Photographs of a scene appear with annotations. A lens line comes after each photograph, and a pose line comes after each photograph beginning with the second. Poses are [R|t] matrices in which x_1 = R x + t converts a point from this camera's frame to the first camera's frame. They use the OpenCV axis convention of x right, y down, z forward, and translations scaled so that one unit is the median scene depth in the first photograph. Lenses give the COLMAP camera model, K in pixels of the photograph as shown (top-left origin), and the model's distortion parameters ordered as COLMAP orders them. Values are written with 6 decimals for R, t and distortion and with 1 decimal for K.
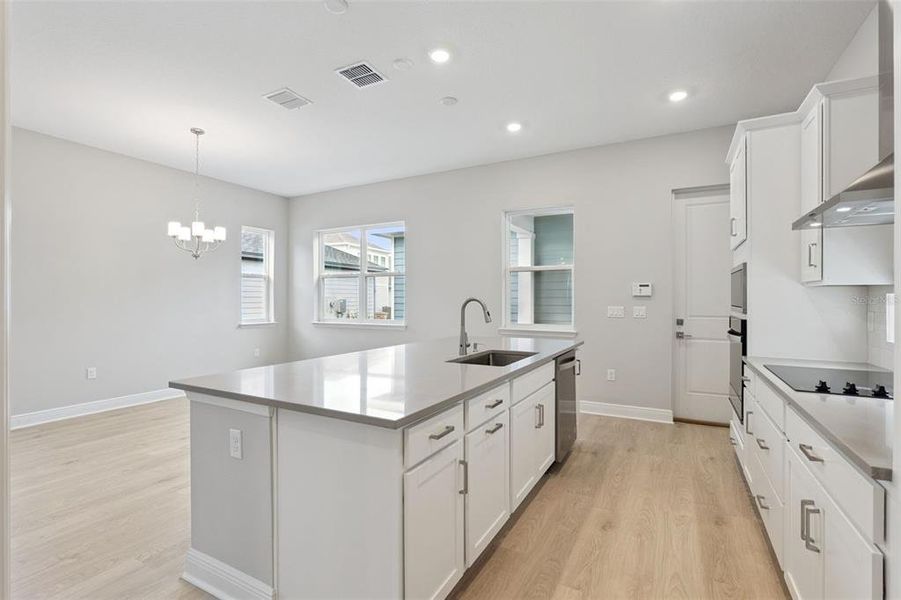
lens RADIAL K [[418.8, 0, 453.8], [0, 418.8, 301.0], [0, 0, 1]] dist [-0.004088, 0.000586]
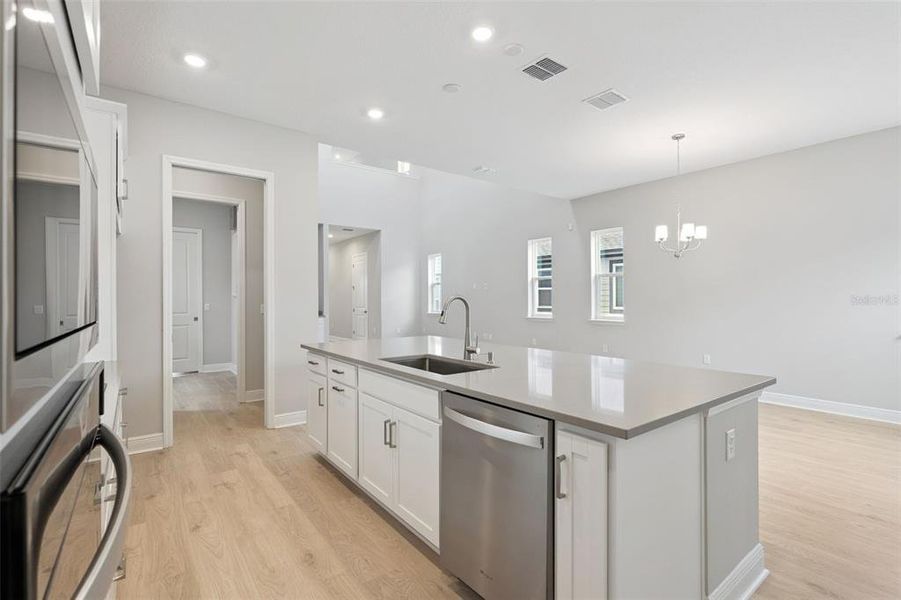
lens RADIAL K [[418.8, 0, 451.3], [0, 418.8, 297.4], [0, 0, 1]] dist [-0.004088, 0.000586]
pose [[-0.411494, 0.000451, -0.911412, 0.964535], [0.001893, 0.999998, -0.000360, -0.004646], [0.911410, -0.001873, -0.411494, 1.513747]]
